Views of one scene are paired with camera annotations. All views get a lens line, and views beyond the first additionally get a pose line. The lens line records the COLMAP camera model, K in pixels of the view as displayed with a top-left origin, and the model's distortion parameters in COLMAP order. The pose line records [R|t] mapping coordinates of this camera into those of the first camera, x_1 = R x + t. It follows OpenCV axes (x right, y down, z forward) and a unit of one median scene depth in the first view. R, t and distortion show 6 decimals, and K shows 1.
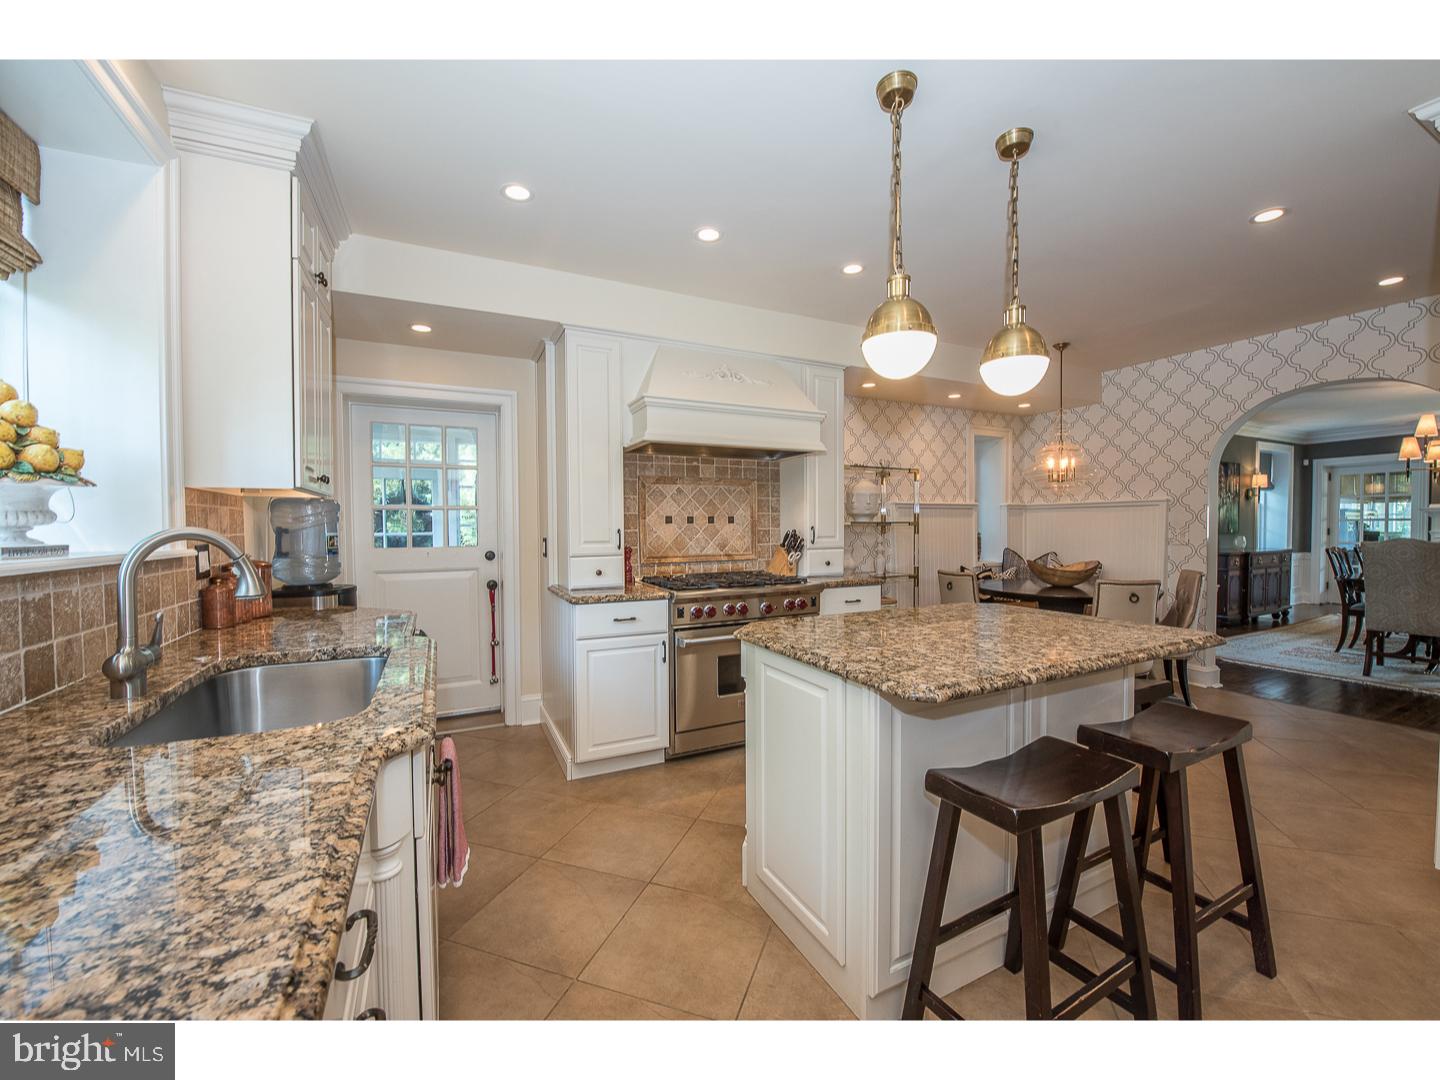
lens RADIAL K [[578.3, 0, 730.3], [0, 578.3, 543.1], [0, 0, 1]] dist [-0.015518, -0.000266]
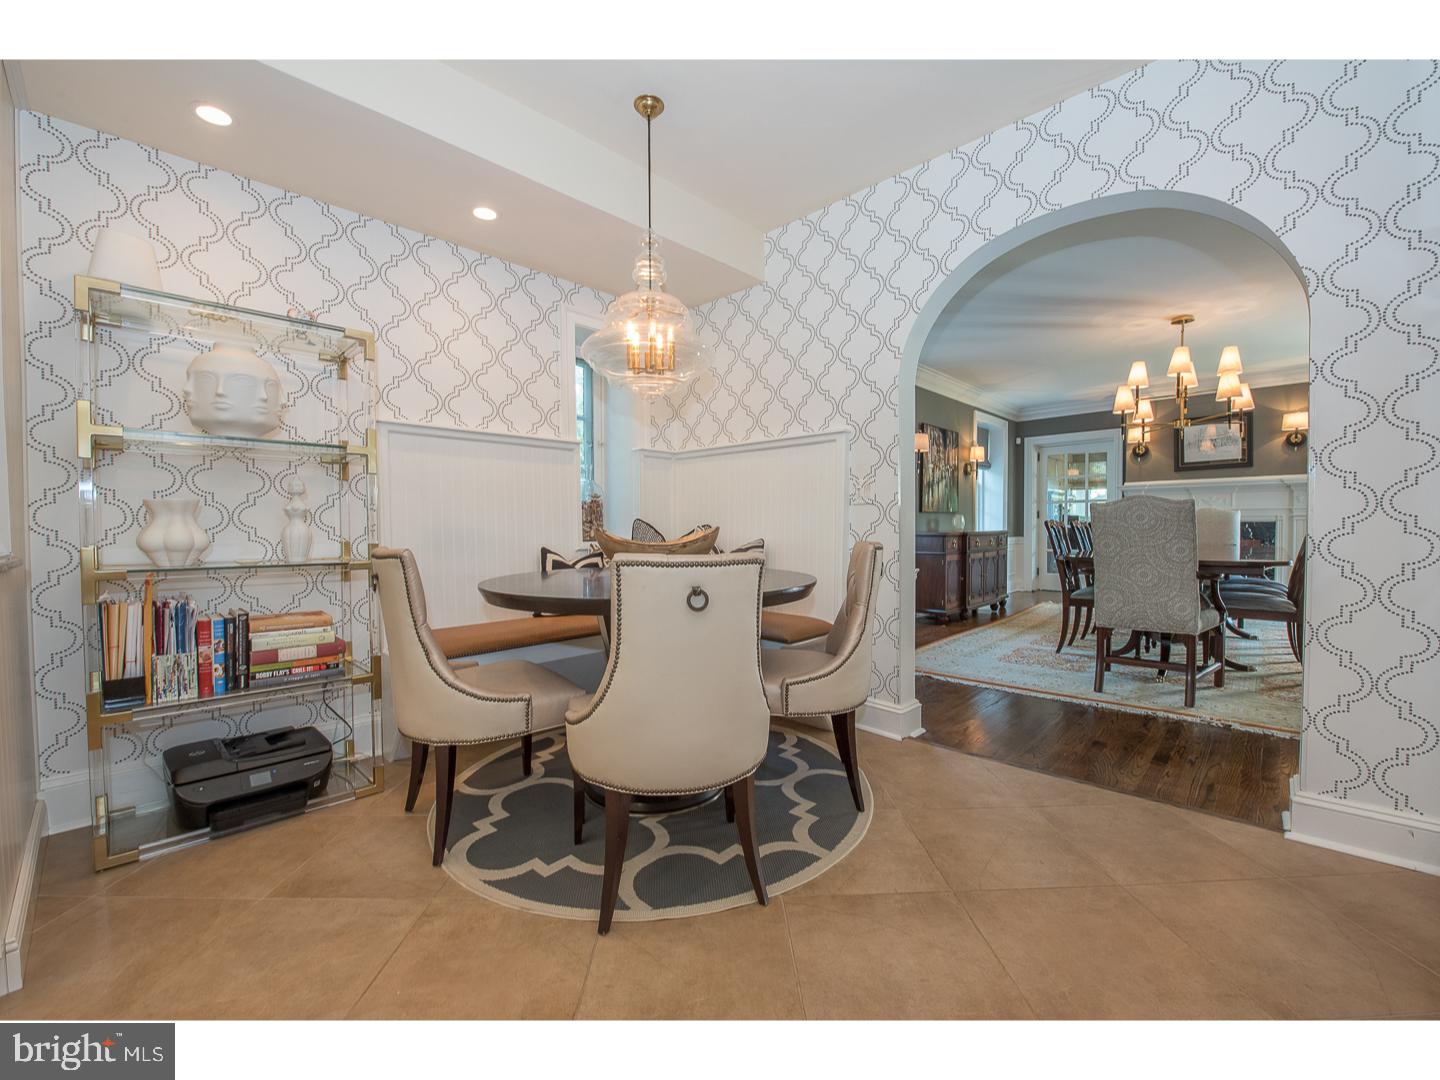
lens RADIAL K [[639.6, 0, 712.8], [0, 639.6, 532.2], [0, 0, 1]] dist [-0.003106, -0.000377]
pose [[0.939431, -0.002968, 0.342725, 0.245446], [0.007449, 0.999903, -0.011760, 0.024434], [-0.342657, 0.013601, 0.939362, 0.255379]]
